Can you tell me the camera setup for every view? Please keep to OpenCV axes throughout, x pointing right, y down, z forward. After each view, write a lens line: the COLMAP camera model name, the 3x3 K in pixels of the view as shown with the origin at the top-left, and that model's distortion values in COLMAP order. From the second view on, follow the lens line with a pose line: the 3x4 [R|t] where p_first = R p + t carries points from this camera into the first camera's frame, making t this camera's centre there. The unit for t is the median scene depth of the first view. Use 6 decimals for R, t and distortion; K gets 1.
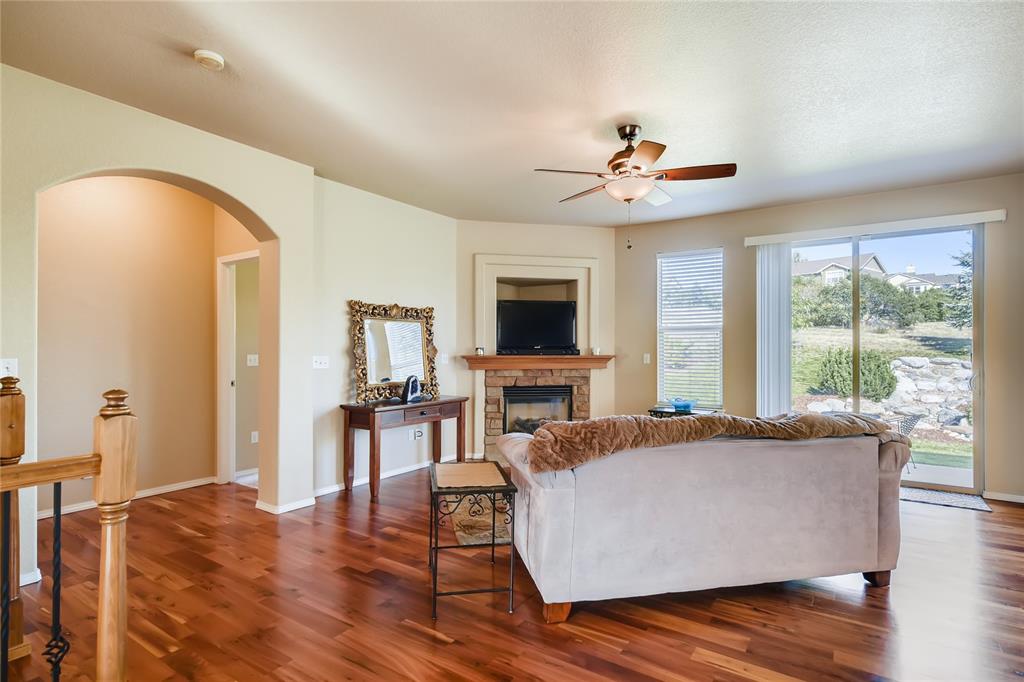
lens RADIAL K [[520.1, 0, 516.6], [0, 520.1, 346.3], [0, 0, 1]] dist [0.000297, 0.001783]
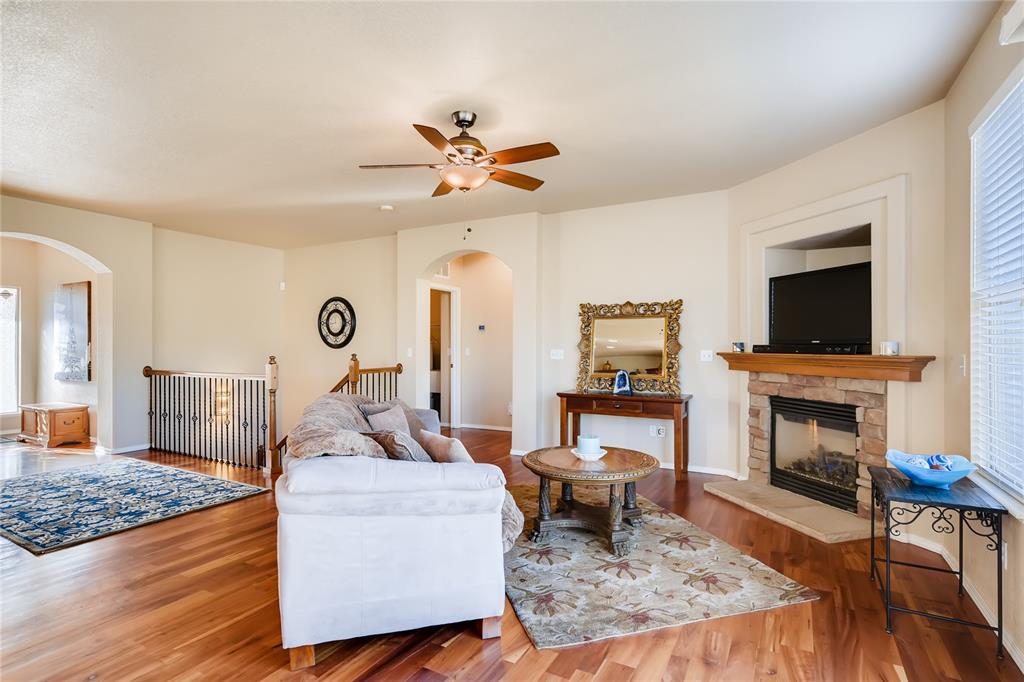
lens RADIAL K [[520.1, 0, 521.8], [0, 520.1, 345.5], [0, 0, 1]] dist [0.000297, 0.001783]
pose [[0.099832, -0.001016, -0.995004, 0.691800], [-0.000345, 0.999999, -0.001056, 0.007587], [0.995004, 0.000448, 0.099832, 0.593048]]
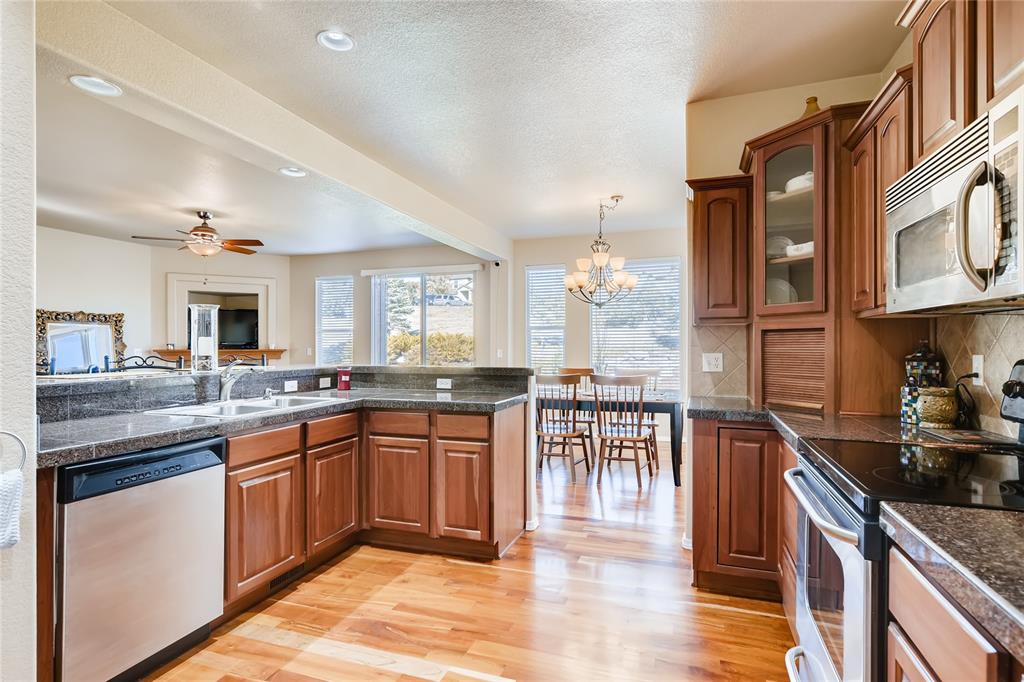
lens RADIAL K [[520.1, 0, 514.7], [0, 520.1, 343.6], [0, 0, 1]] dist [0.000297, 0.001783]
pose [[0.964811, -0.000461, 0.262944, 0.431035], [0.000543, 1.000000, -0.000238, 0.002915], [-0.262944, 0.000372, 0.964811, -0.516150]]
